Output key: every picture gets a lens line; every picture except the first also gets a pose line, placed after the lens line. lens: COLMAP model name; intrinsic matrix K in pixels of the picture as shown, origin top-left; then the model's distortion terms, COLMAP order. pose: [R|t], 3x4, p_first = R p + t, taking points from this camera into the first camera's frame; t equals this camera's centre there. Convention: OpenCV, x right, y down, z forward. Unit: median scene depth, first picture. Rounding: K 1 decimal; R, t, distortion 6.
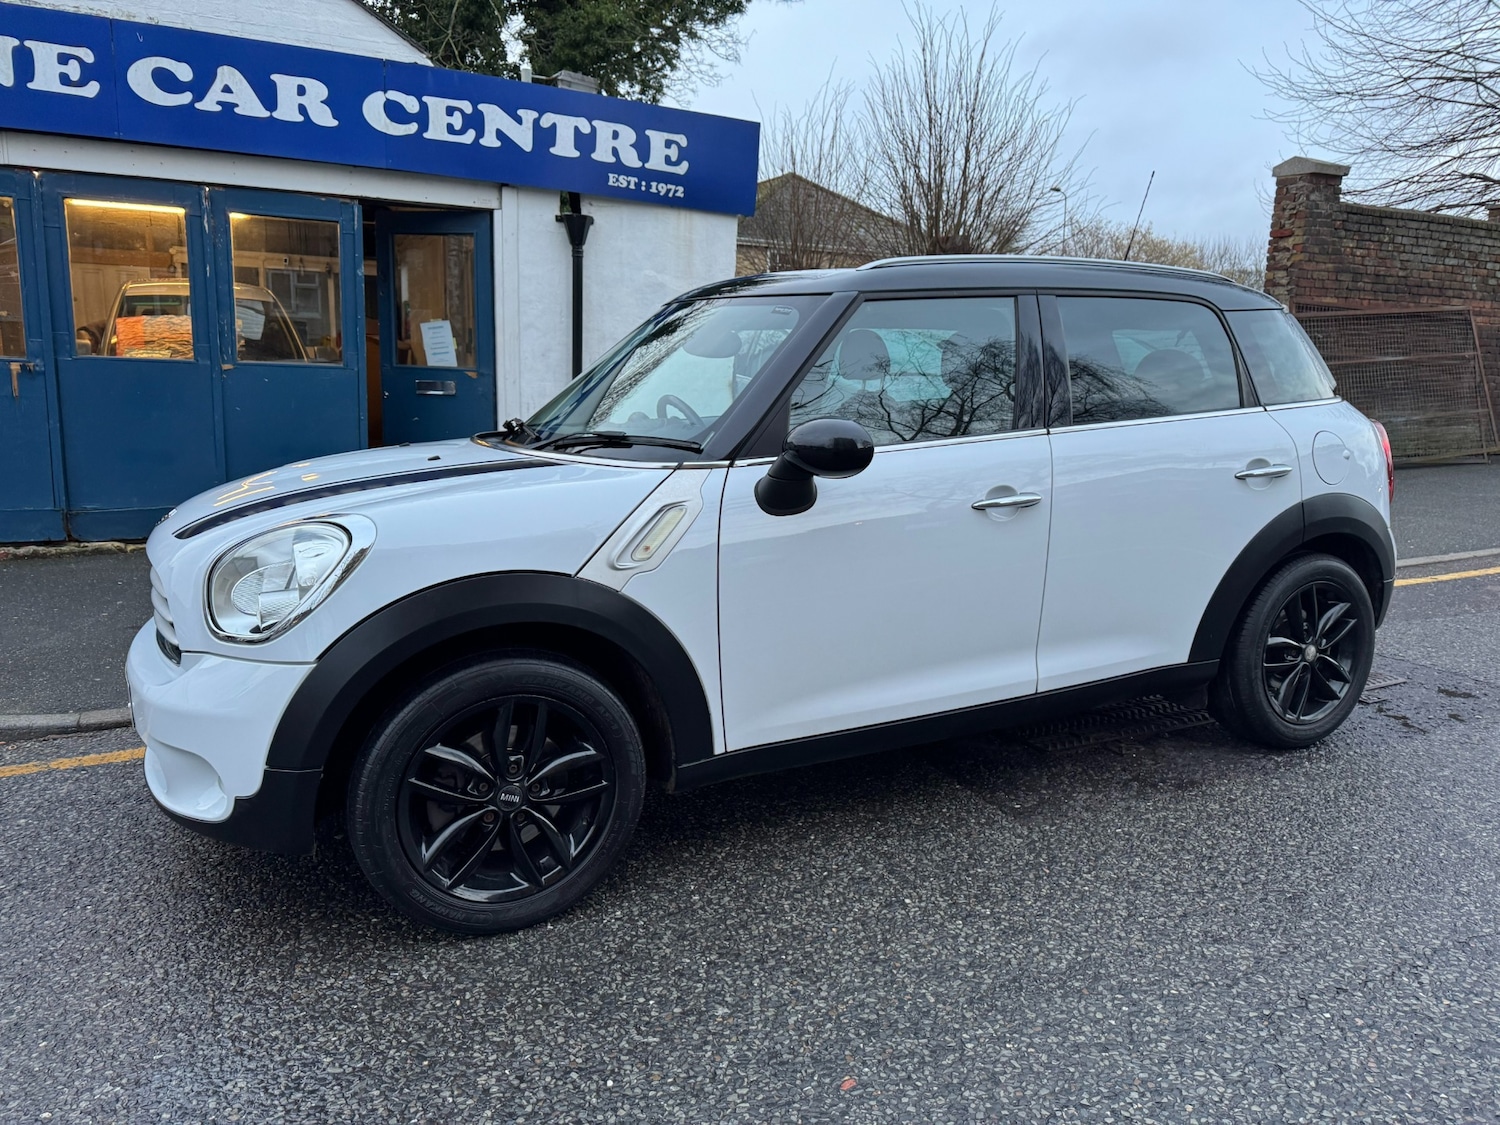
lens RADIAL K [[1078.3, 0, 731.8], [0, 1078.3, 560.3], [0, 0, 1]] dist [0.007688, -0.007737]
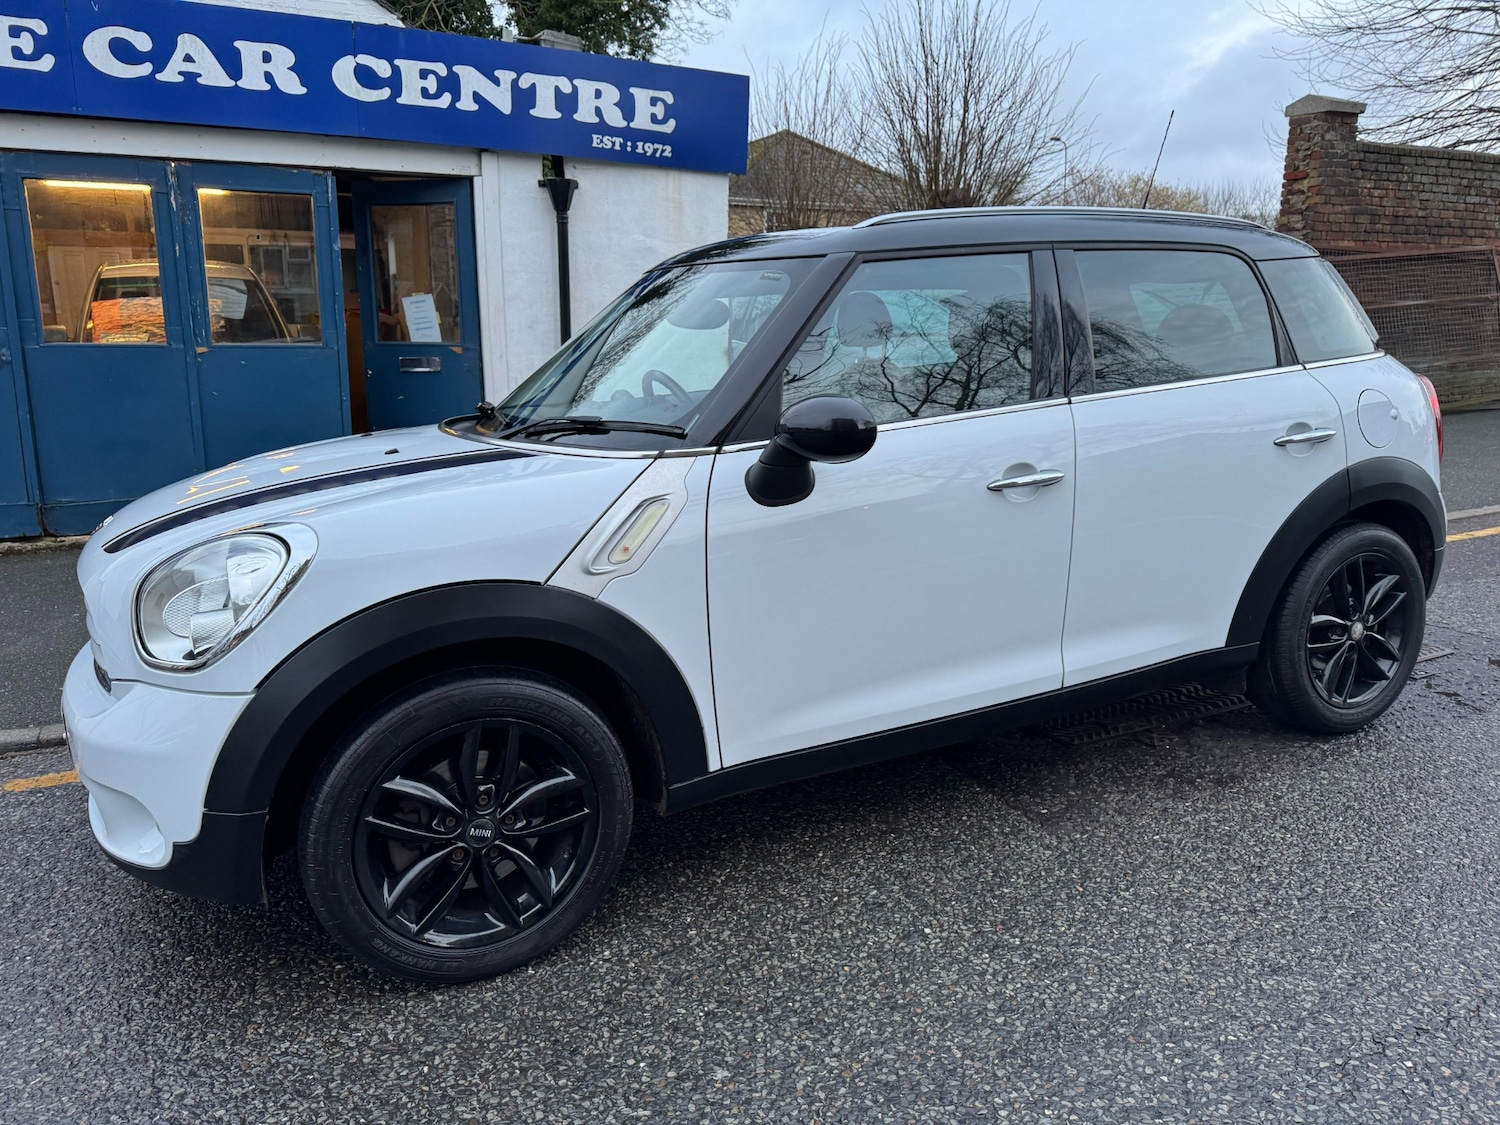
lens RADIAL K [[1056.5, 0, 730.2], [0, 1056.5, 539.0], [0, 0, 1]] dist [0.001768, -0.002178]
pose [[0.999536, -0.028435, -0.010901, 0.015722], [0.028656, 0.999375, 0.020688, -0.031040], [0.010306, -0.020991, 0.999727, 0.111377]]
